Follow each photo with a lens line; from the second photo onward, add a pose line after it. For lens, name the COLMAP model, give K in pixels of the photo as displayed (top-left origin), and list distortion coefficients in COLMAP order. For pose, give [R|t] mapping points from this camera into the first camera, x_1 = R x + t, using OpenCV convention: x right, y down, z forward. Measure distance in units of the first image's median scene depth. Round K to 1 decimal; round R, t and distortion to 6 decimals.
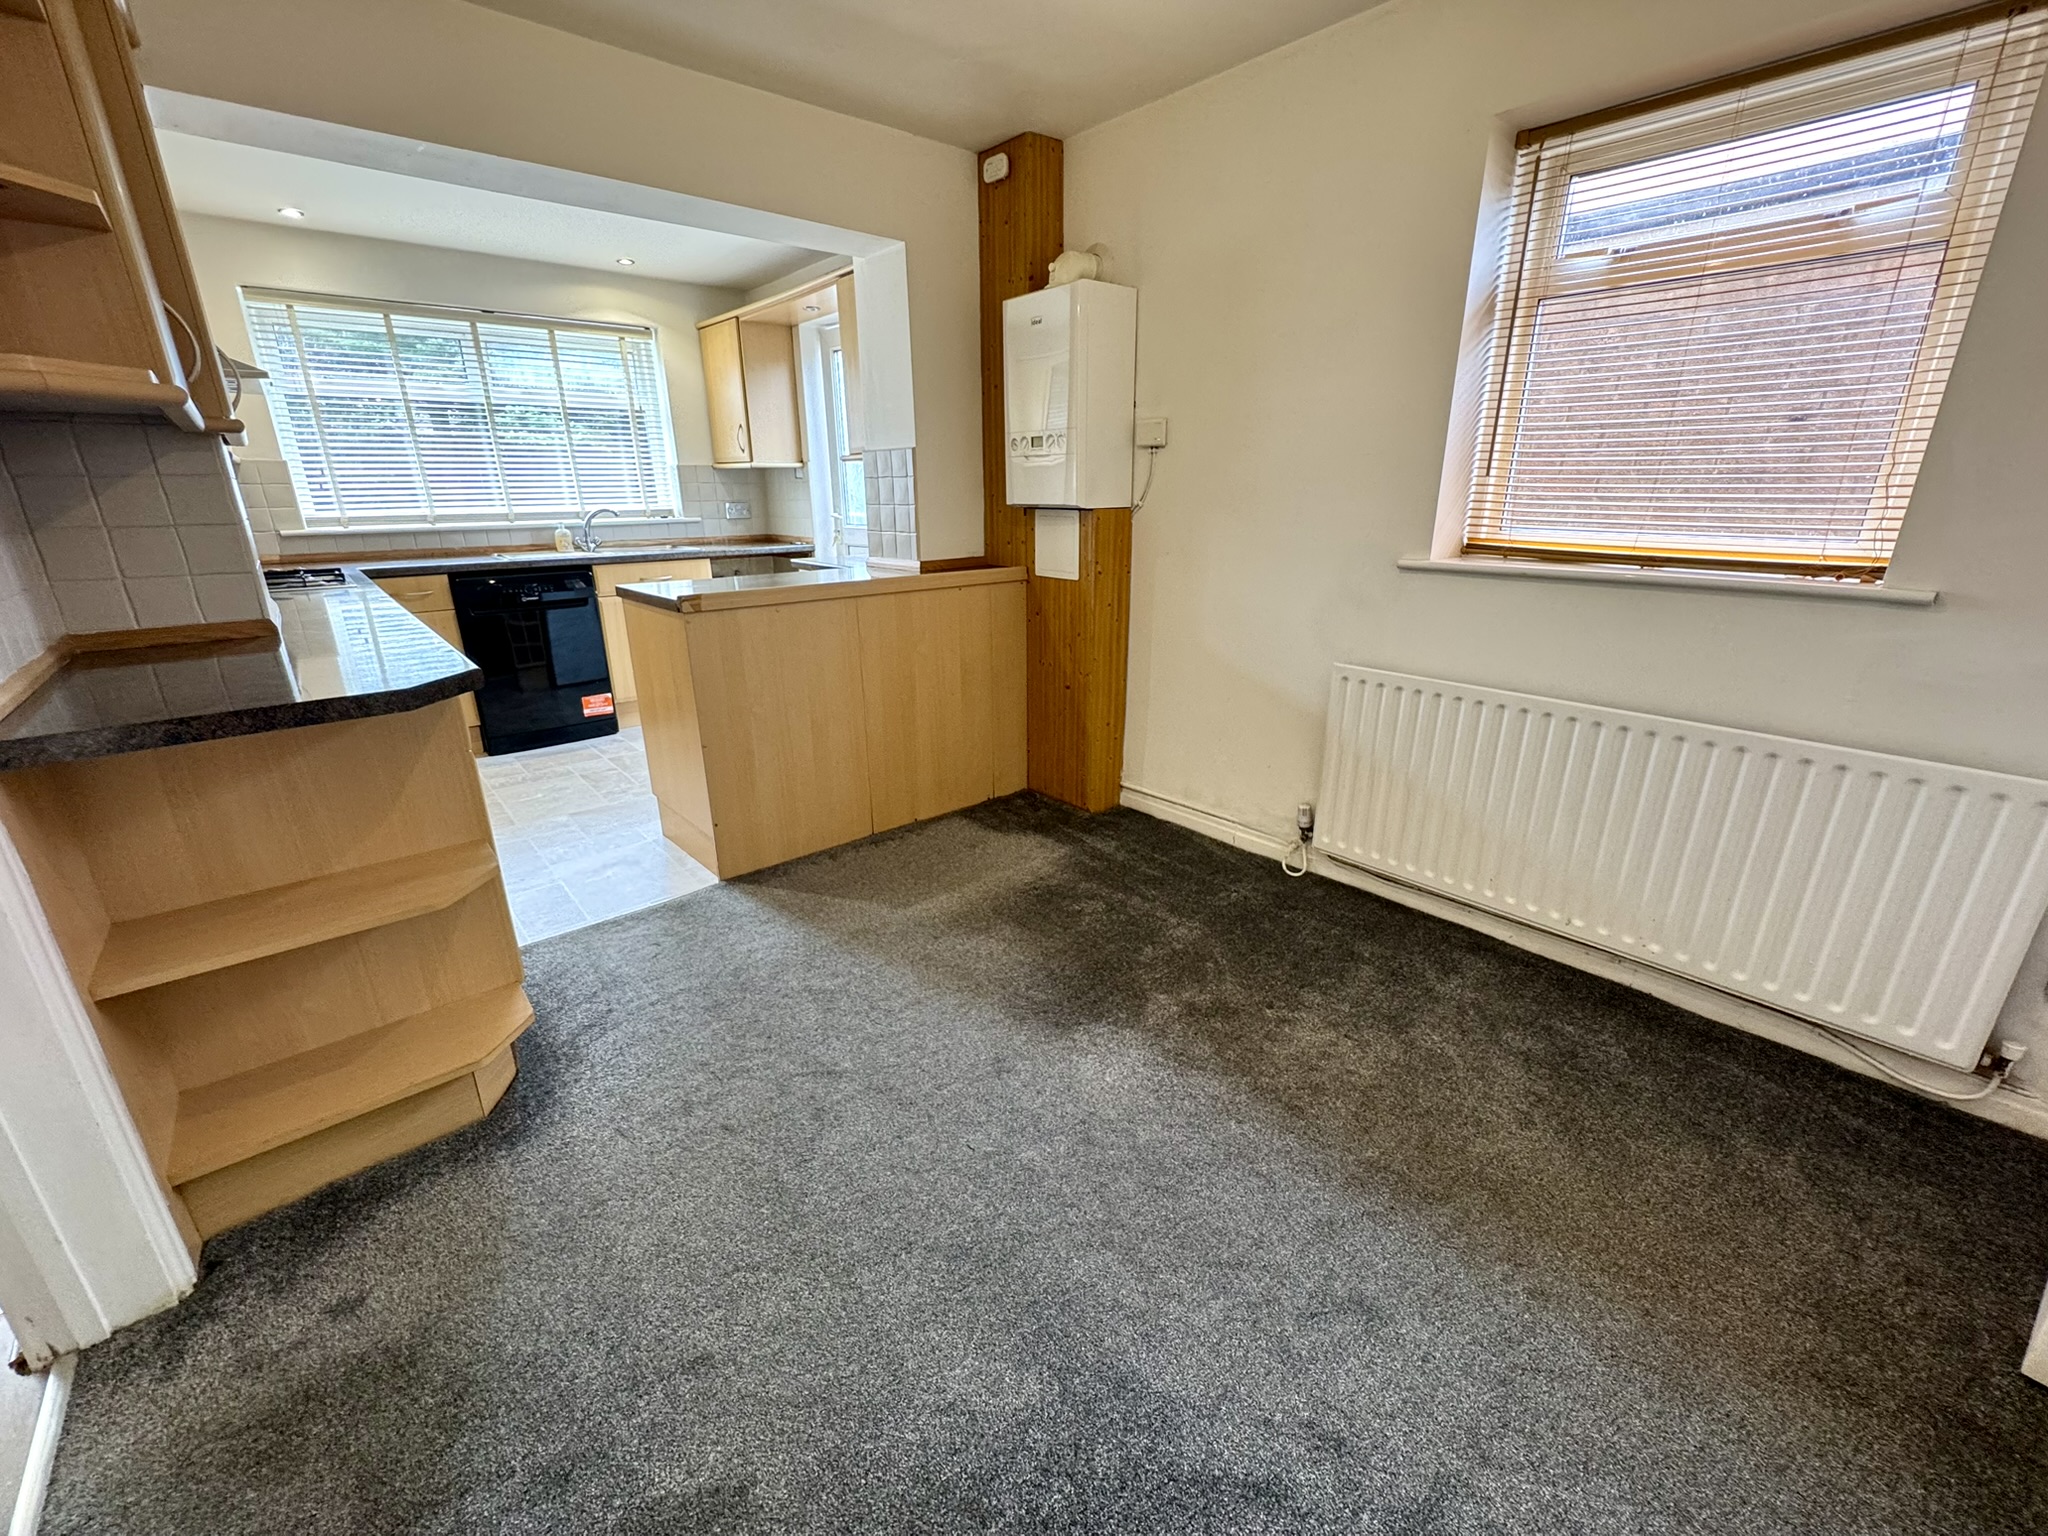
lens RADIAL K [[837.4, 0, 1019.6], [0, 837.4, 771.3], [0, 0, 1]] dist [-0.001525, -0.000433]
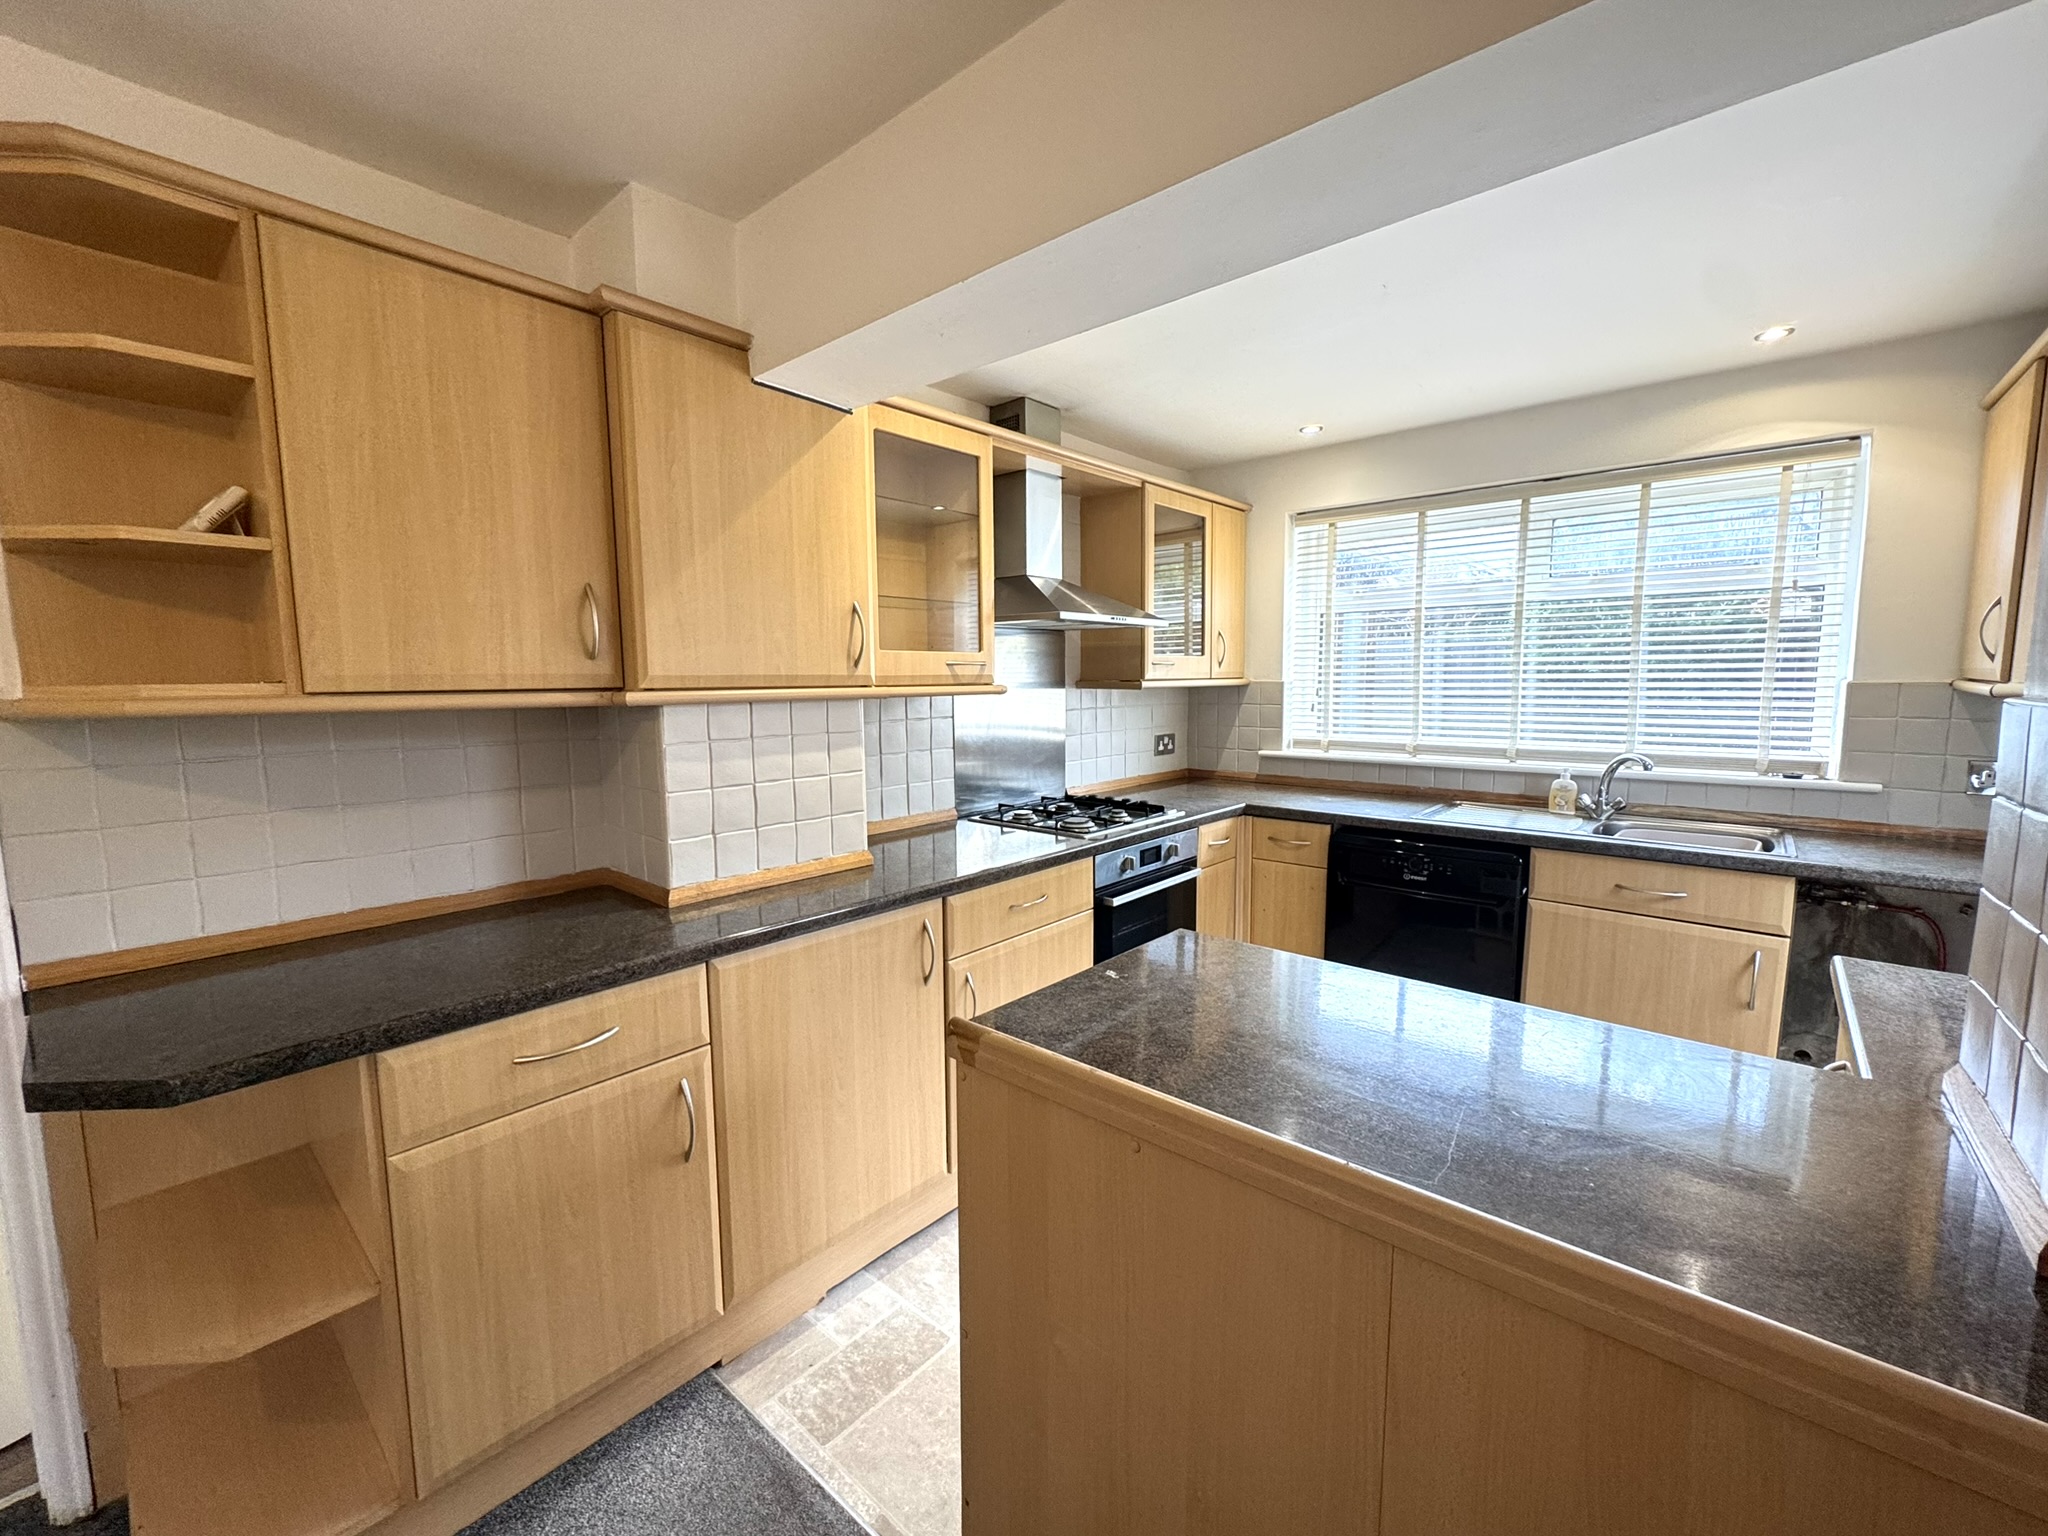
lens RADIAL K [[837.4, 0, 1021.1], [0, 837.4, 765.3], [0, 0, 1]] dist [-0.001525, -0.000433]
pose [[0.130724, 0.108643, -0.985448, 0.029046], [-0.312269, 0.947897, 0.063079, -0.212617], [0.940957, 0.299479, 0.157839, 0.510305]]
